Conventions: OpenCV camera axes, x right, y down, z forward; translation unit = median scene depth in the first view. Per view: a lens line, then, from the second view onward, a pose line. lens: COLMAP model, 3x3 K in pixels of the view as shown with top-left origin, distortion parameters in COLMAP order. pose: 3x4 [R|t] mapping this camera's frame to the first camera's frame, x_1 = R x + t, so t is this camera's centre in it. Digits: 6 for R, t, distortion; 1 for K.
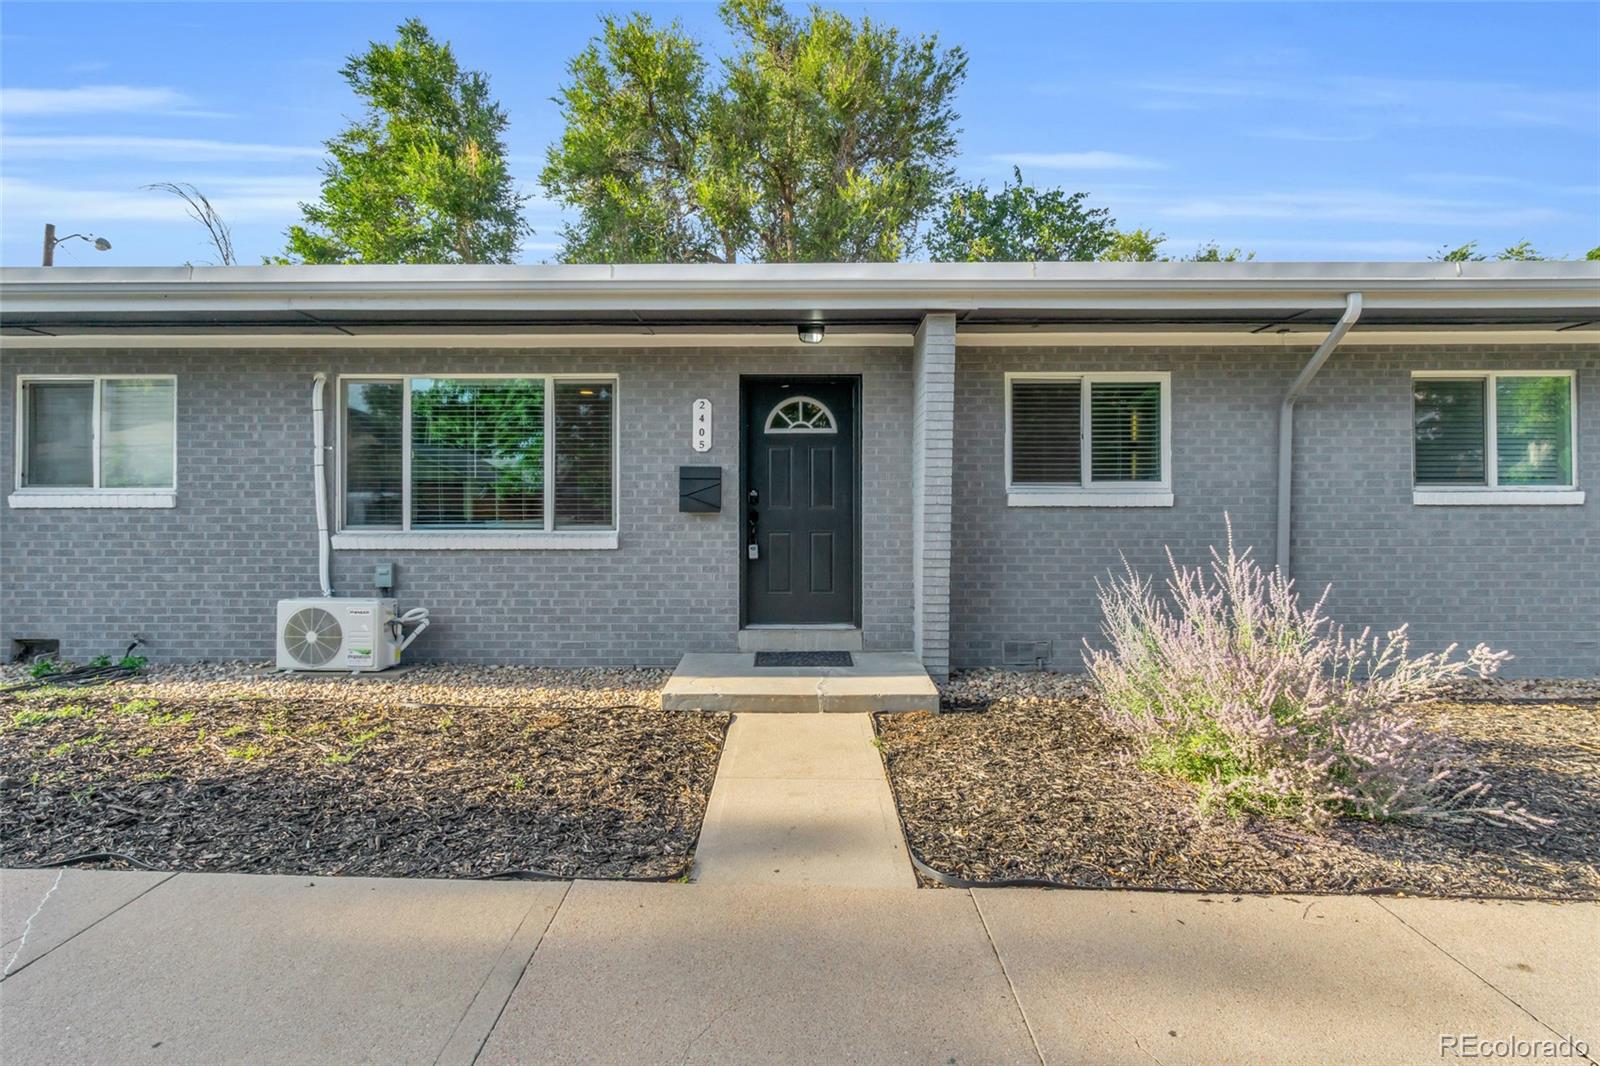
lens RADIAL K [[845.1, 0, 799.7], [0, 845.1, 531.8], [0, 0, 1]] dist [0.018919, -0.000668]
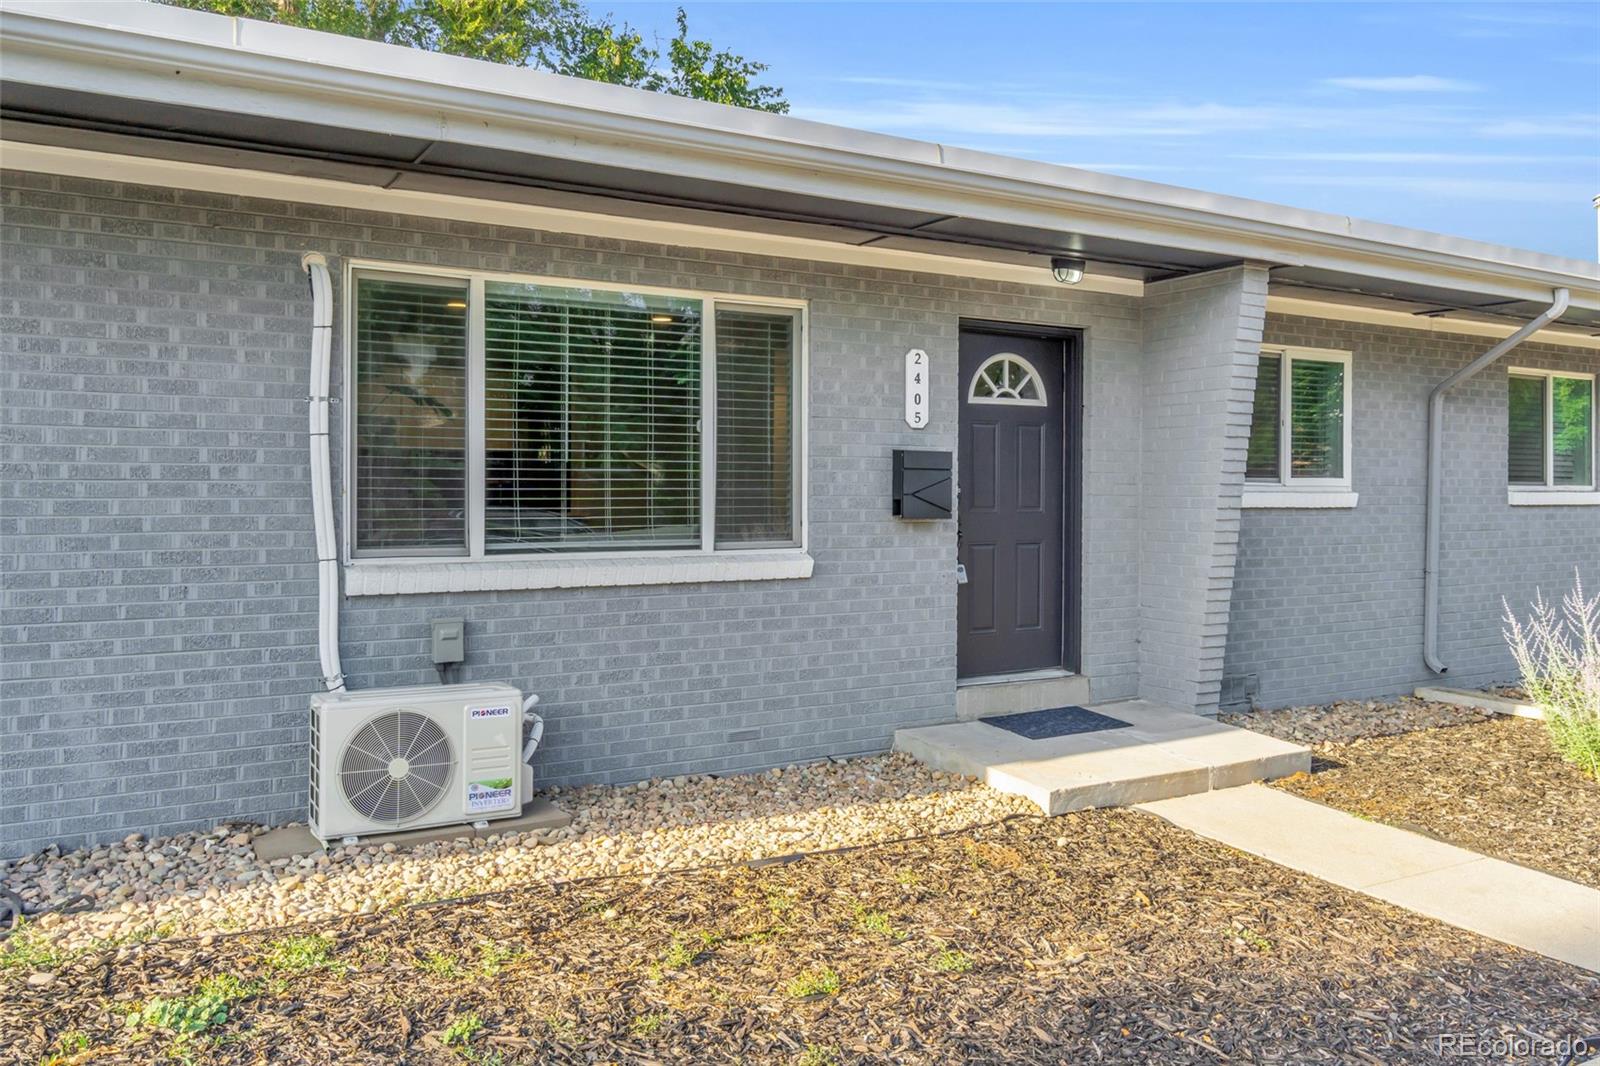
lens RADIAL K [[1228.2, 0, 799.6], [0, 1228.2, 532.0], [0, 0, 1]] dist [0.010887, -0.000014]
pose [[0.855334, -0.014734, 0.517867, -0.698730], [0.006112, 0.999813, 0.018350, -0.030894], [-0.518040, -0.012530, 0.855264, 0.213412]]
